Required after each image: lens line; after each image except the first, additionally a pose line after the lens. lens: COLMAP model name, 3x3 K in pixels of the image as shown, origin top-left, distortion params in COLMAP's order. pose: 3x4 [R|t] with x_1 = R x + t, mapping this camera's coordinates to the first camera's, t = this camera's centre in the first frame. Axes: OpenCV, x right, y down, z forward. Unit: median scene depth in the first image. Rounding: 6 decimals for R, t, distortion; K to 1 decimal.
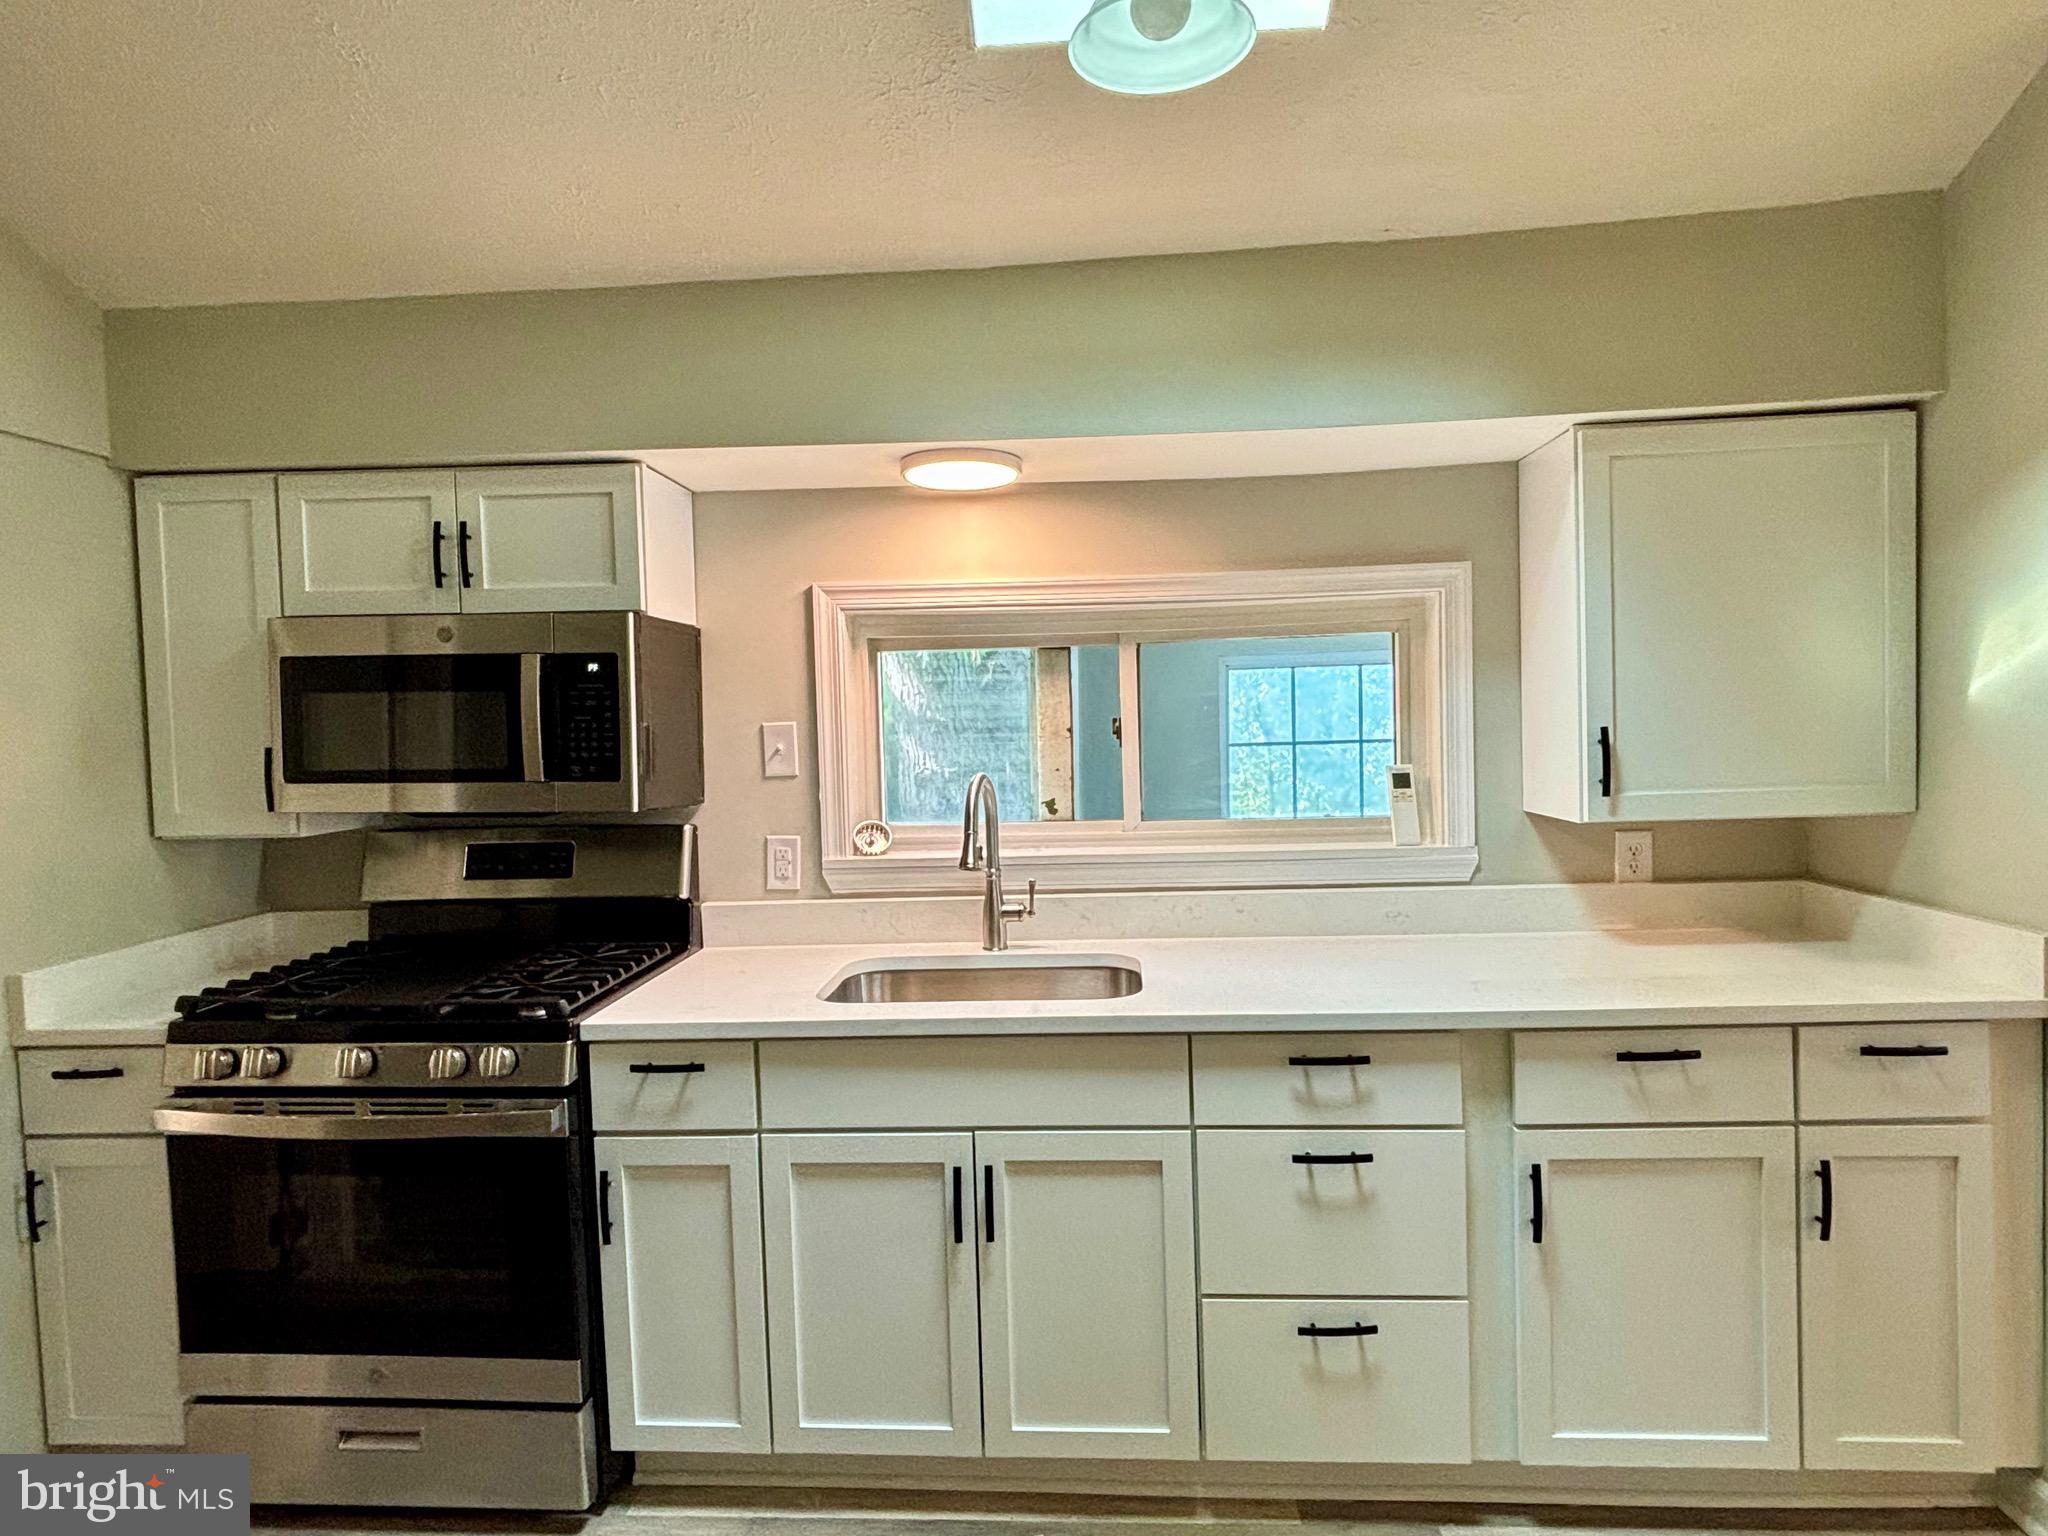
lens RADIAL K [[1113.1, 0, 1022.8], [0, 1113.1, 769.7], [0, 0, 1]] dist [0.006274, -0.005985]
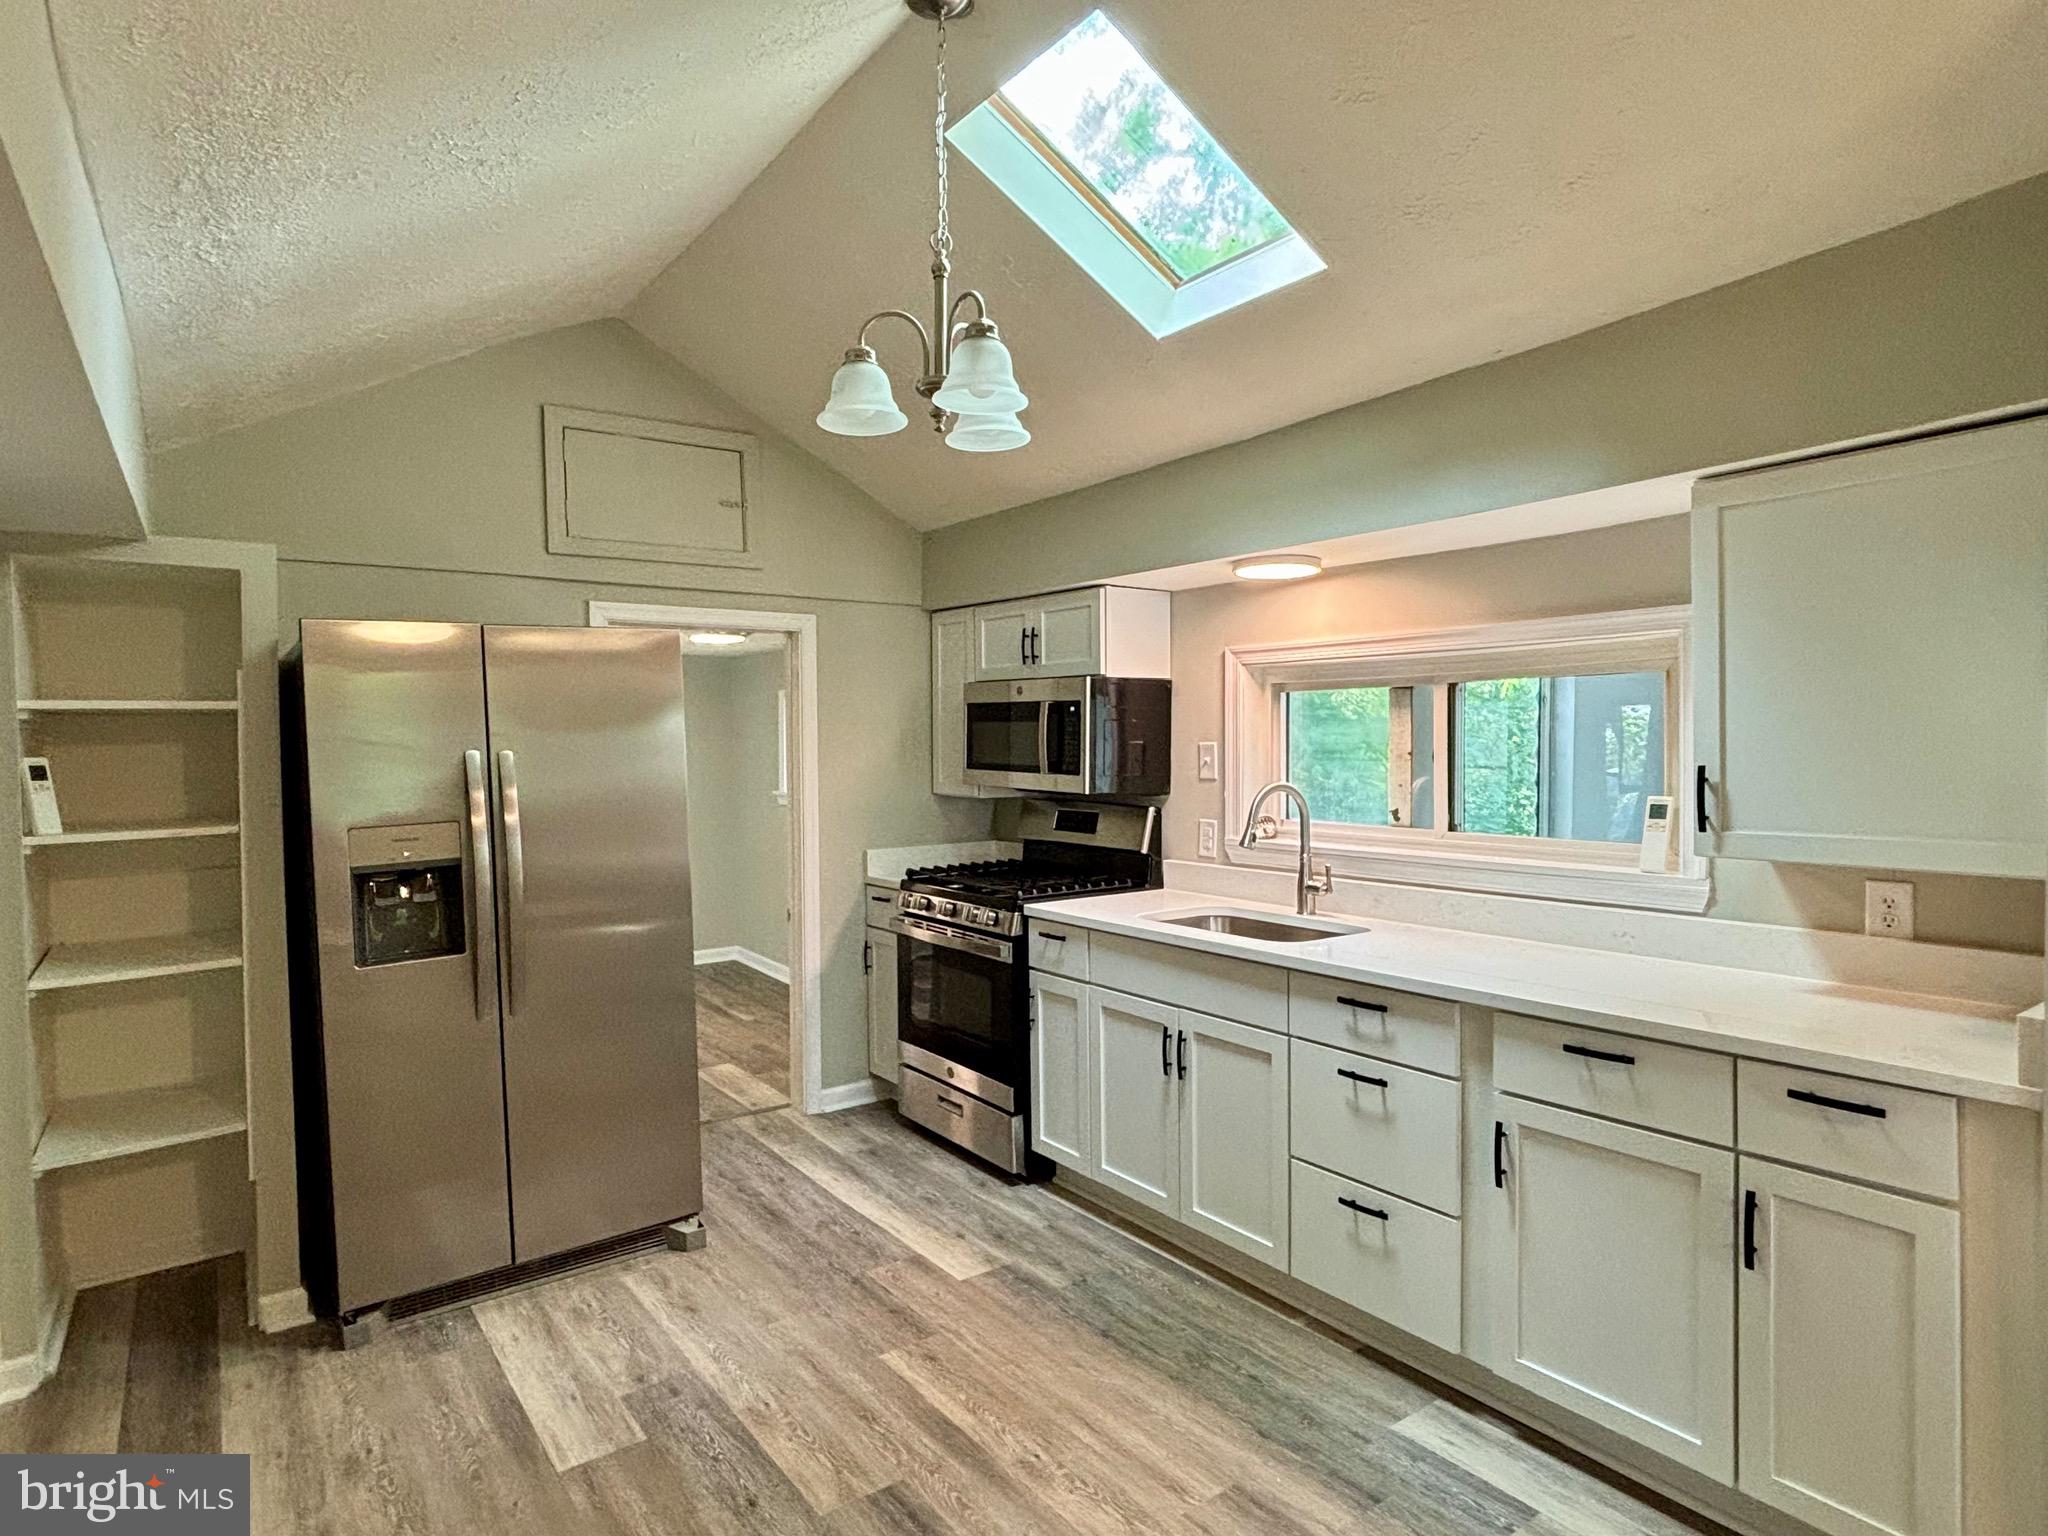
lens RADIAL K [[1113.1, 0, 1017.3], [0, 1113.1, 764.1], [0, 0, 1]] dist [0.006274, -0.005985]
pose [[0.639382, 0.037462, -0.767976, 0.918440], [-0.048330, 0.998795, 0.008485, -0.017351], [0.767369, 0.031691, 0.640423, -0.169365]]
